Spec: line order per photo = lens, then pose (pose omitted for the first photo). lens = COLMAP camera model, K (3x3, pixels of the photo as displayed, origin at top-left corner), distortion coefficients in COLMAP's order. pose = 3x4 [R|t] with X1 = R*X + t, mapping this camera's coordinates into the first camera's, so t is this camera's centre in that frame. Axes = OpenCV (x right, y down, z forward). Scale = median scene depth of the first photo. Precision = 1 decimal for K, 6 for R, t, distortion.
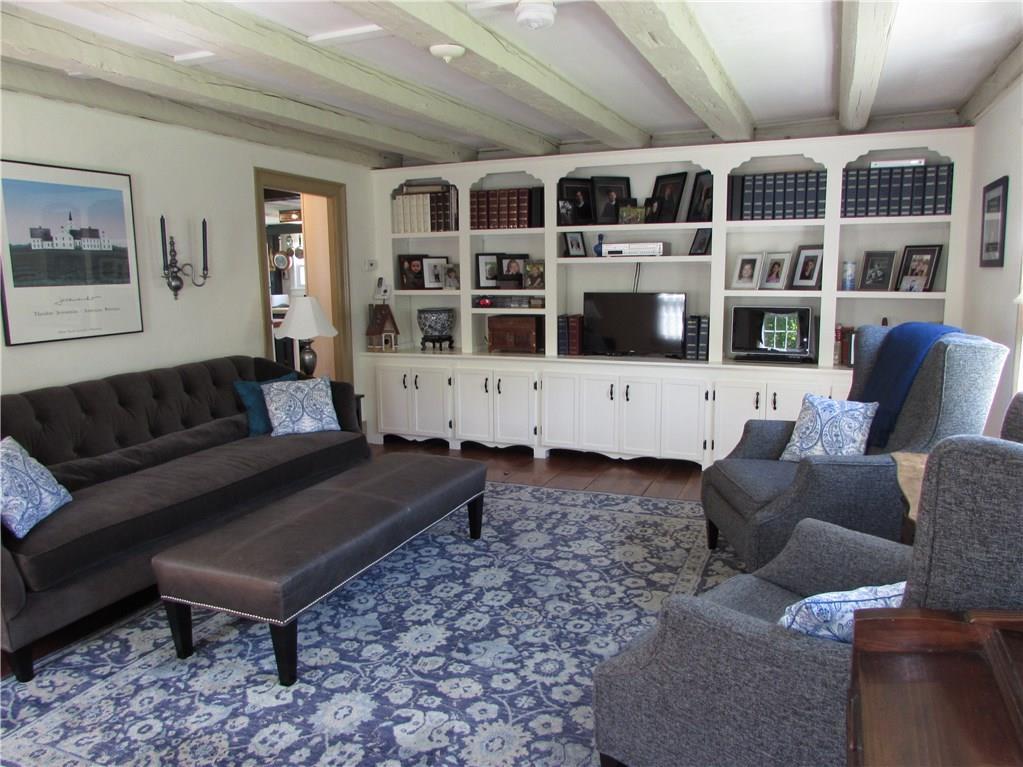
lens RADIAL K [[735.1, 0, 517.0], [0, 735.1, 374.8], [0, 0, 1]] dist [-0.047957, 0.028467]
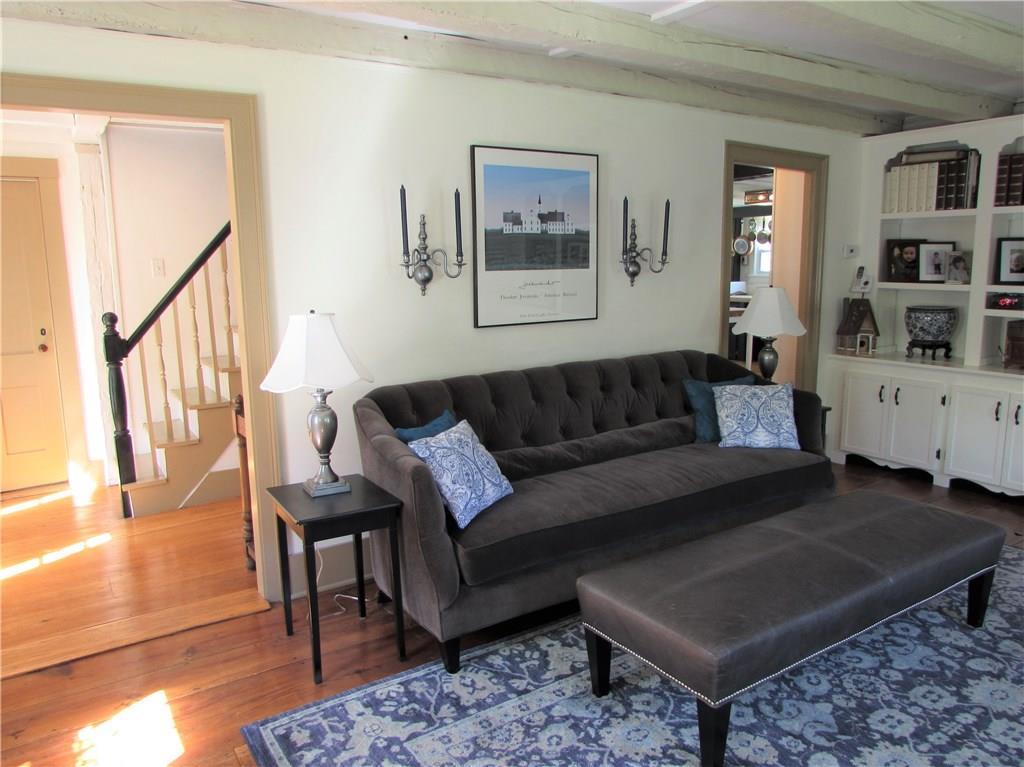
lens RADIAL K [[735.8, 0, 517.5], [0, 735.8, 374.8], [0, 0, 1]] dist [-0.047957, 0.028467]
pose [[0.828021, 0.095716, -0.552466, -0.064644], [-0.084311, 0.995373, 0.046088, -0.024168], [0.554322, 0.008417, 0.832260, 0.148283]]
